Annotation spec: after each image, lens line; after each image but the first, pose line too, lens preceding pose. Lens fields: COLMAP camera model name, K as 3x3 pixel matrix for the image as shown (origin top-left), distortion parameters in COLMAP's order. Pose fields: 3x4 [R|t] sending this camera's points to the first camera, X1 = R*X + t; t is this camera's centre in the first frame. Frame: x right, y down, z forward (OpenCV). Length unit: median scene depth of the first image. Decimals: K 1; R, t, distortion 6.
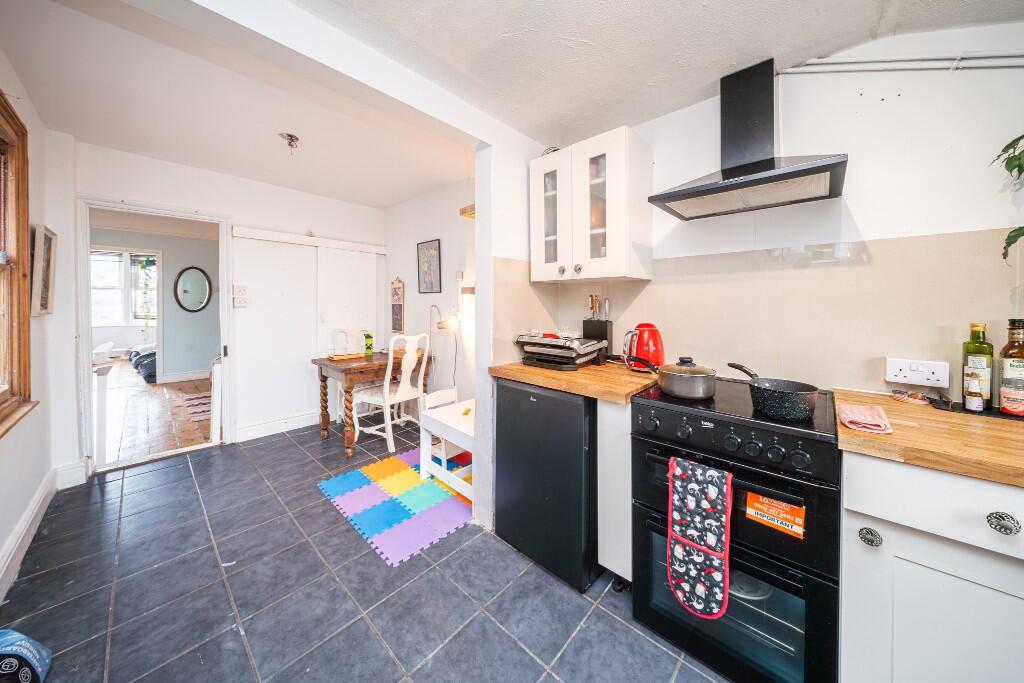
lens RADIAL K [[326.0, 0, 508.9], [0, 326.0, 310.0], [0, 0, 1]] dist [-0.013336, -0.000036]
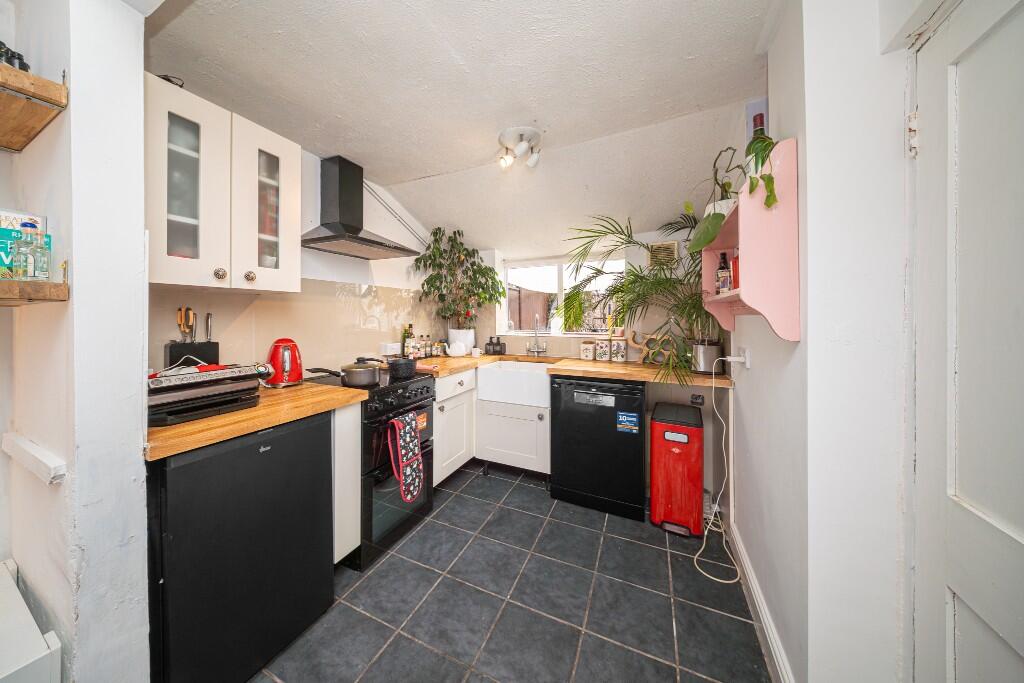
lens RADIAL K [[326.0, 0, 508.9], [0, 326.0, 310.0], [0, 0, 1]] dist [-0.013336, -0.000036]
pose [[-0.321291, 0.009191, 0.946936, -1.079337], [0.011055, 0.999921, -0.005954, -0.045702], [-0.946916, 0.008556, -0.321368, 0.931506]]
